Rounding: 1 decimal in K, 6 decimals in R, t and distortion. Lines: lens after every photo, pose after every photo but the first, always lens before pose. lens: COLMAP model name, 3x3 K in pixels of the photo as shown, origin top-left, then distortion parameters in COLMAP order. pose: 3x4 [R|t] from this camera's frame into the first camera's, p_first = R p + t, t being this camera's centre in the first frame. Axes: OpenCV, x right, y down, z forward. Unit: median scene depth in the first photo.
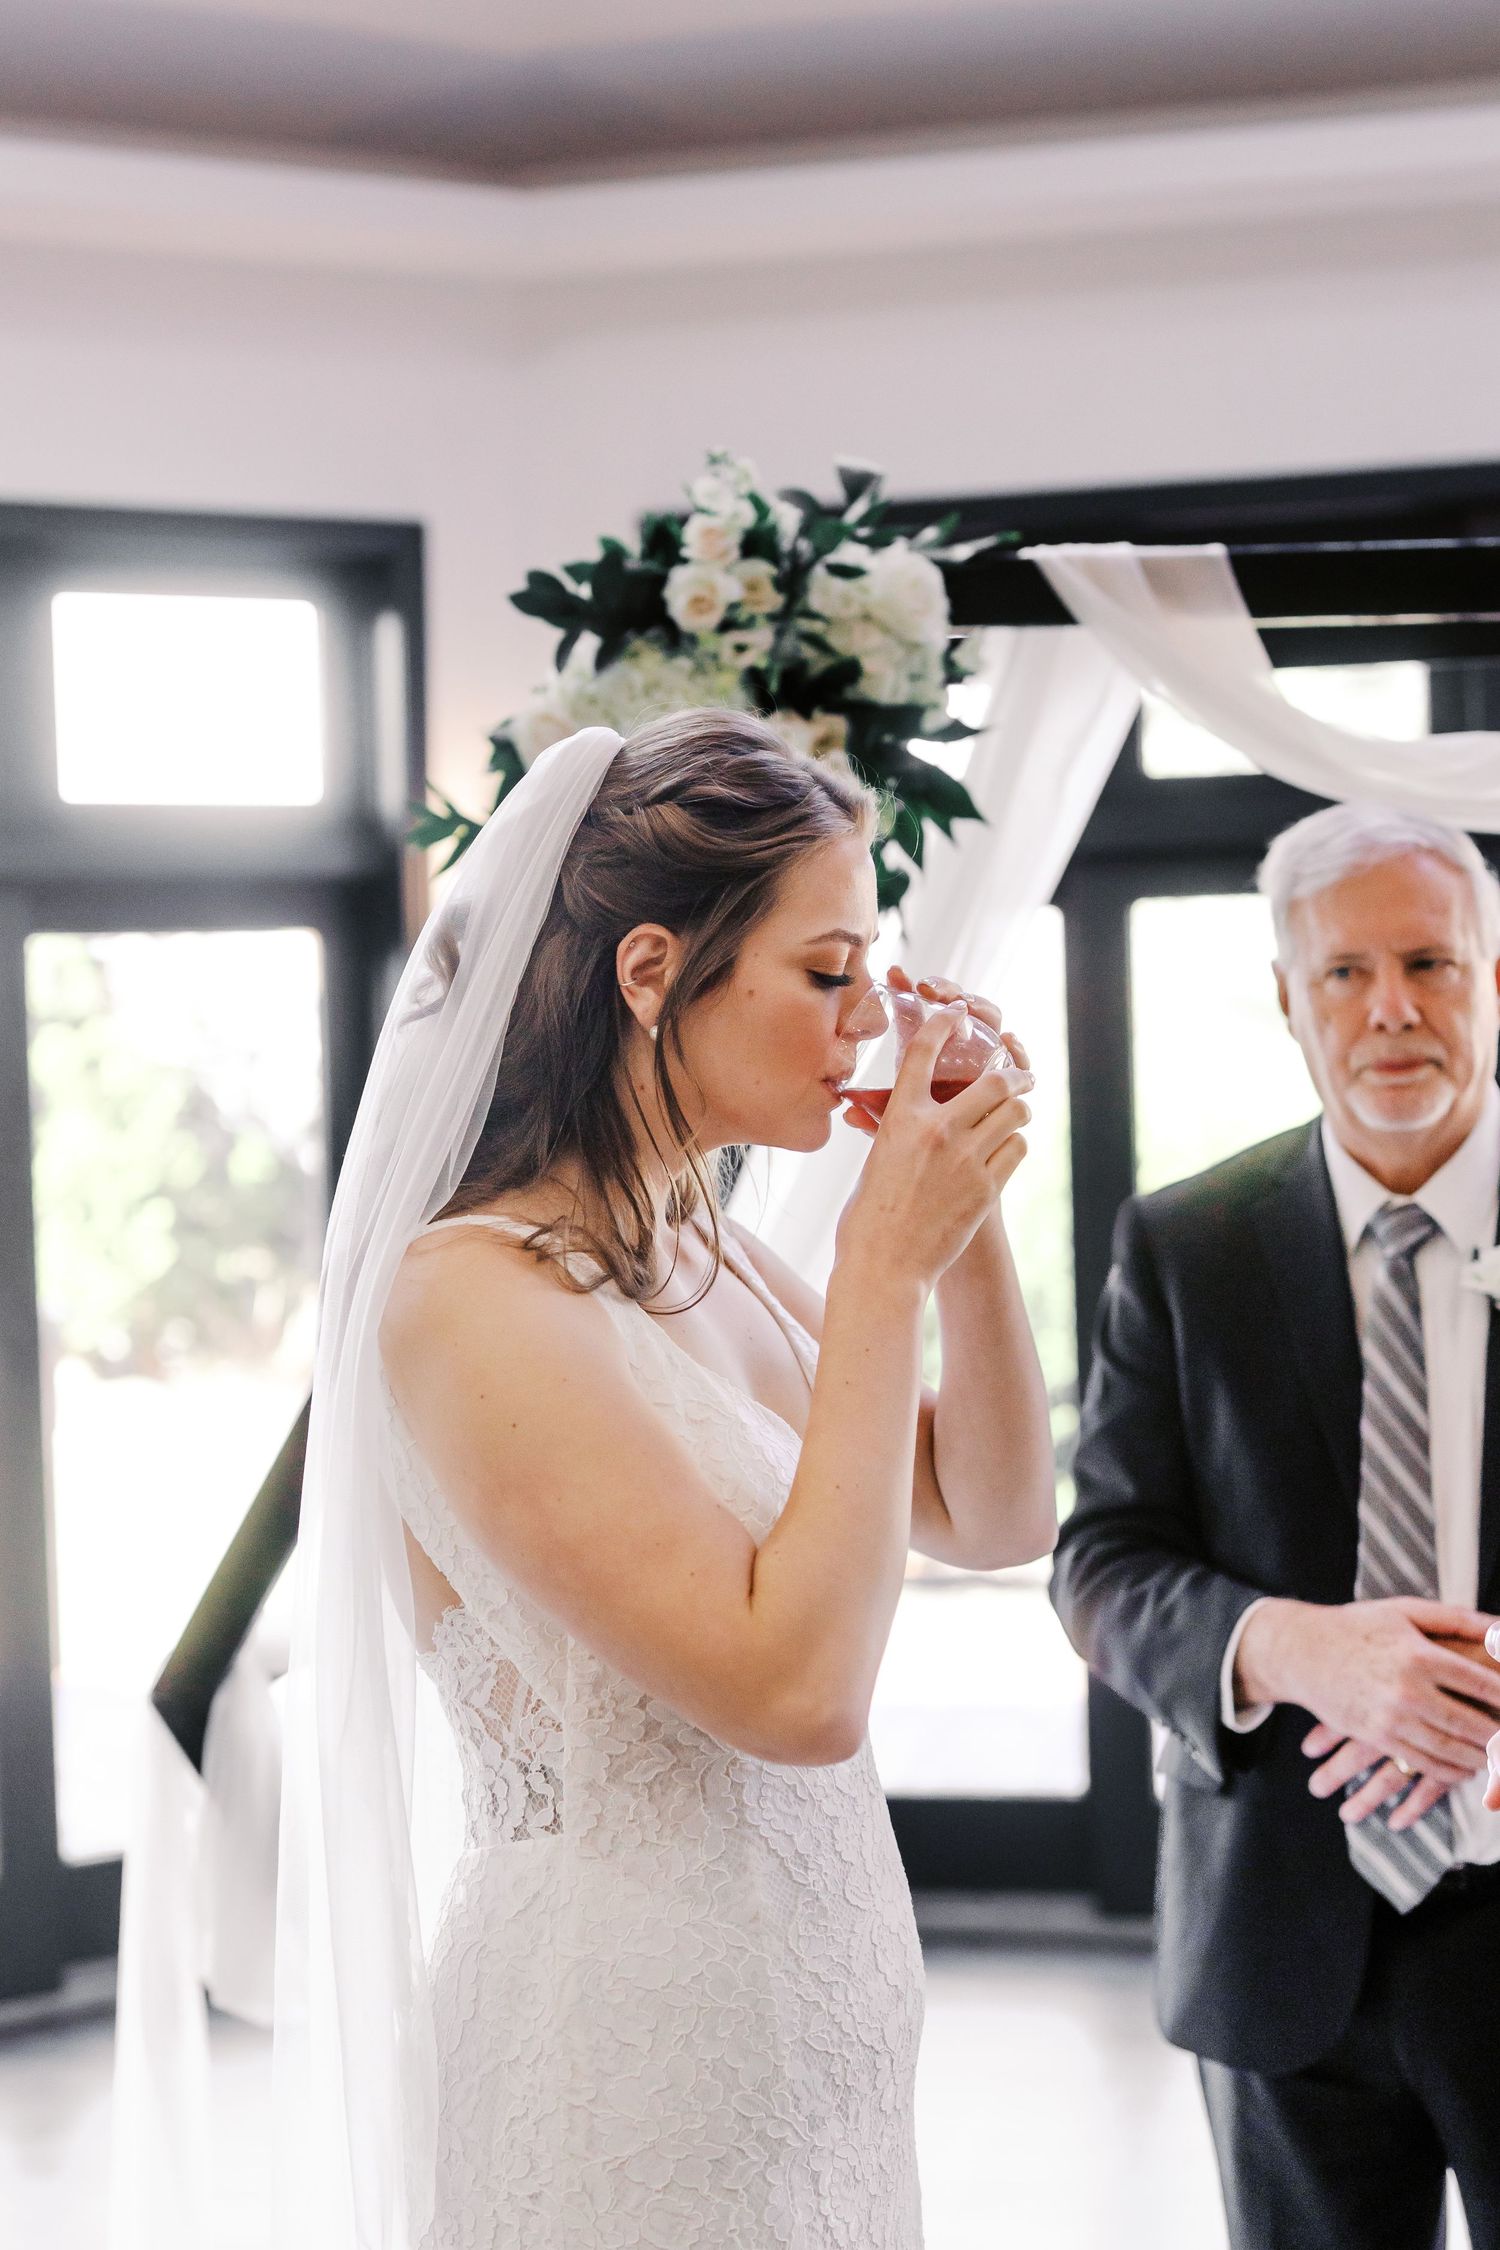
lens RADIAL K [[3610.9, 0, 843.4], [0, 3610.9, 1117.4], [0, 0, 1]] dist [-0.032571, 0.002569]
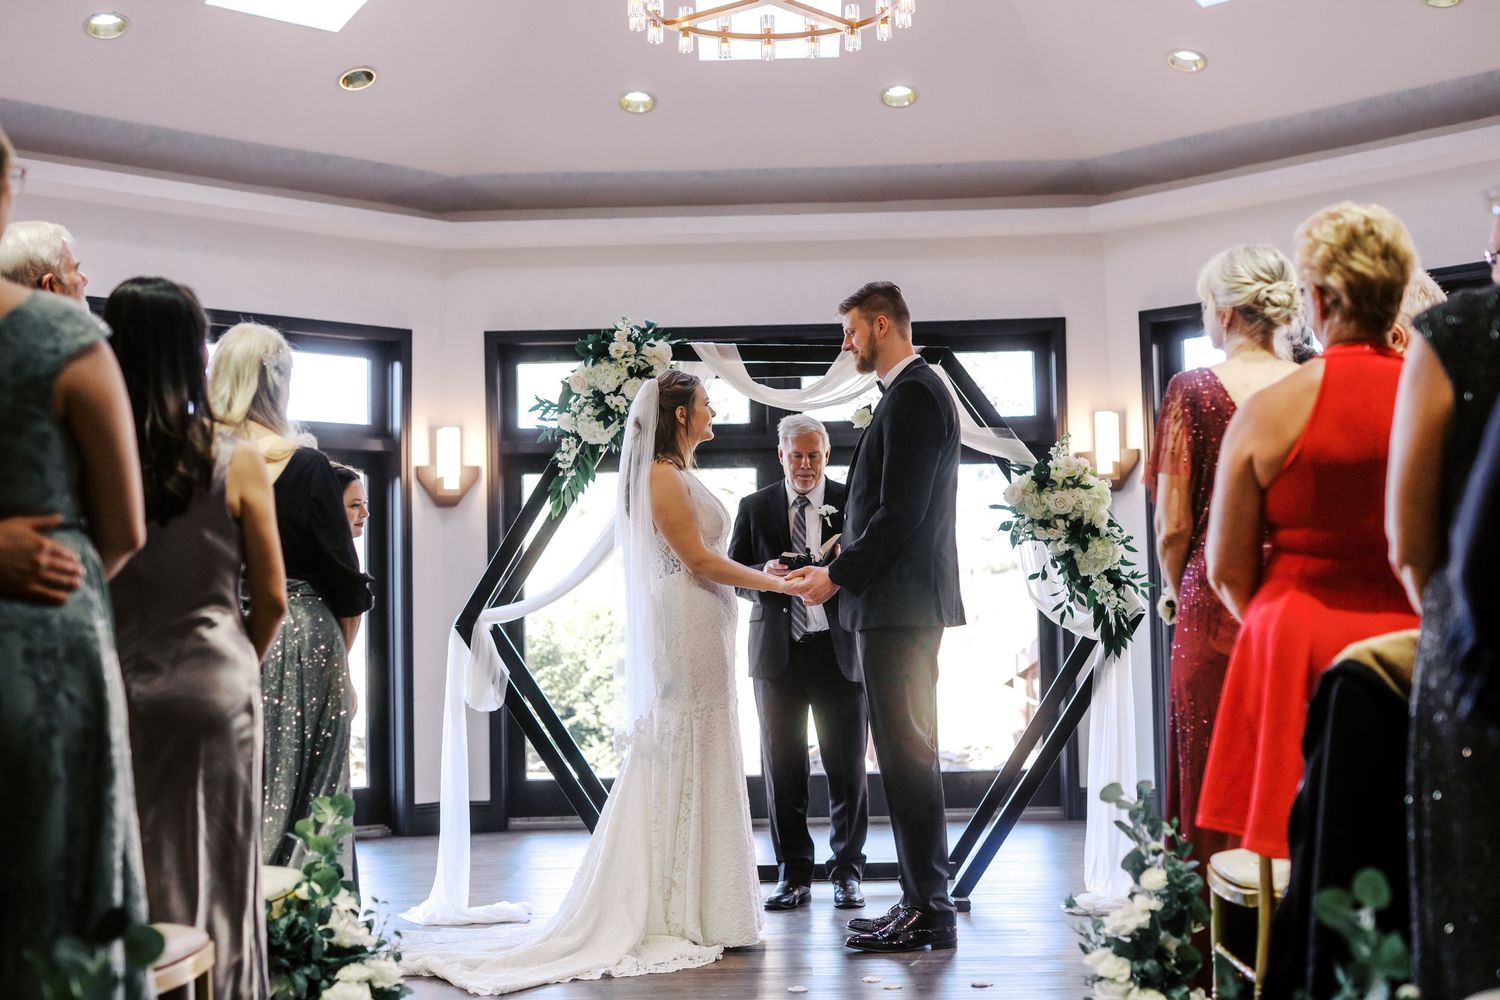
lens RADIAL K [[2055.1, 0, 750.0], [0, 2055.1, 500.0], [0, 0, 1]] dist [0.007536, 0.050753]
pose [[0.980189, 0.026889, 0.196230, -0.356060], [-0.008880, 0.995712, -0.092083, 0.253275], [-0.197865, 0.088516, 0.976225, -1.377681]]
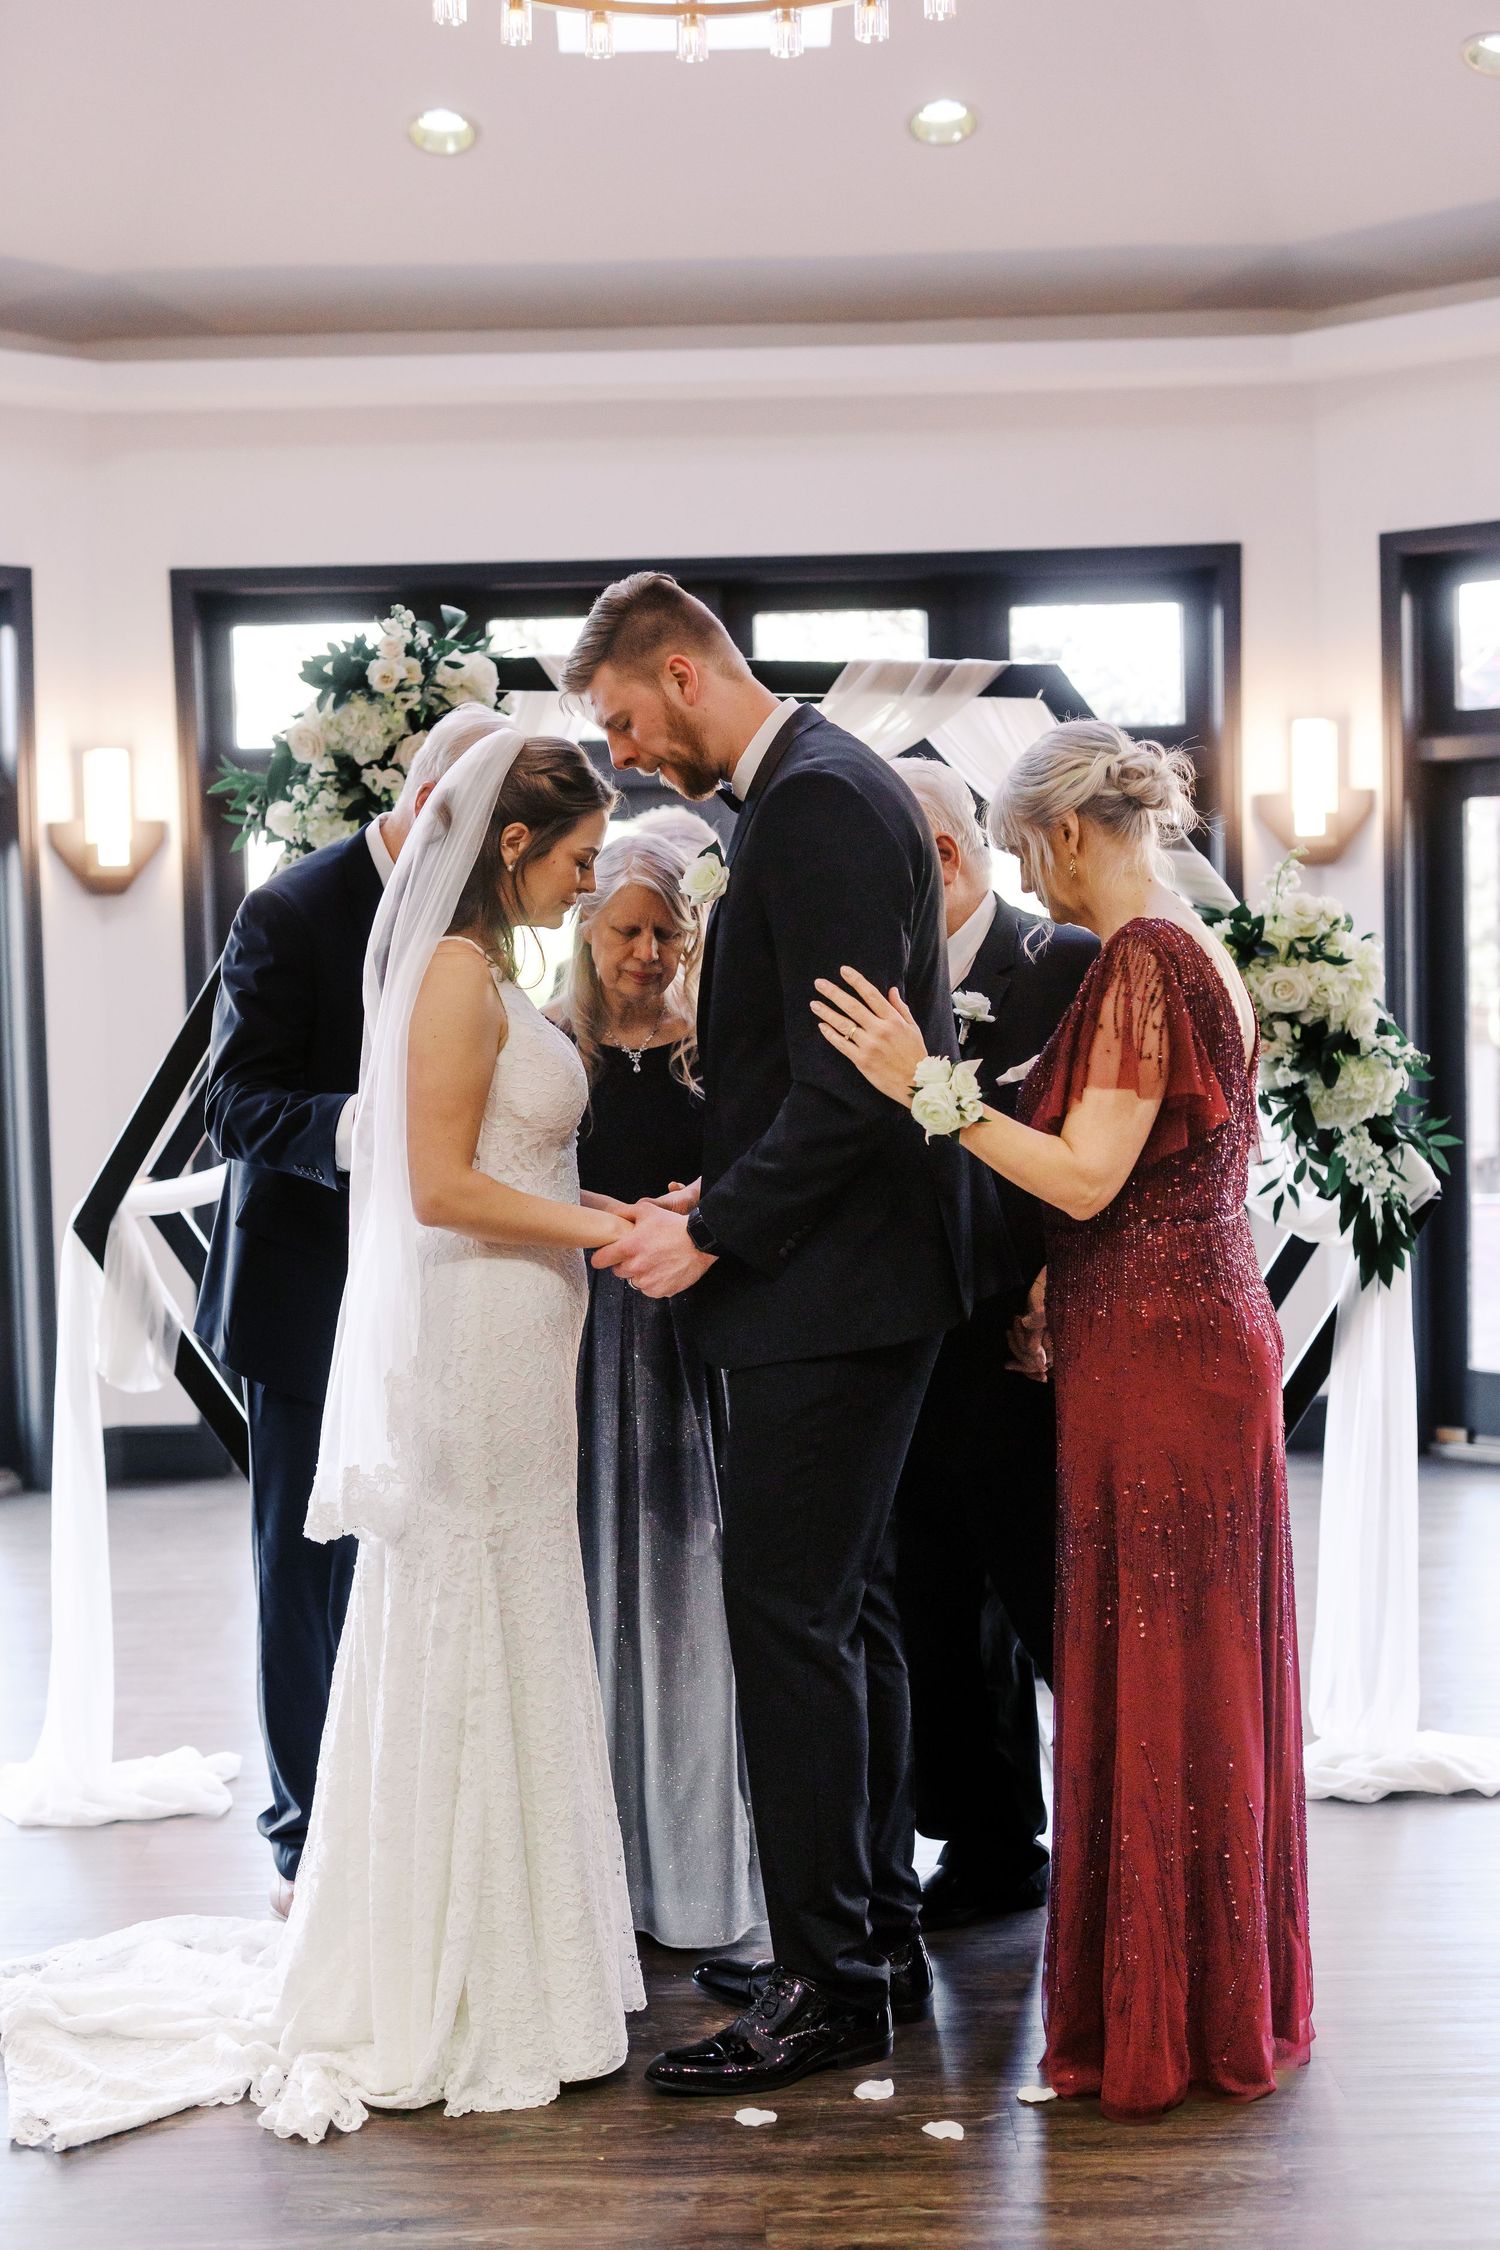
lens RADIAL K [[3082.7, 0, 750.0], [0, 3082.7, 1125.0], [0, 0, 1]] dist [0.007536, 0.050753]
pose [[0.974901, -0.002704, 0.222621, -0.229951], [-0.005906, 0.999260, 0.038002, 0.045937], [-0.222559, -0.038363, 0.974164, -0.784785]]
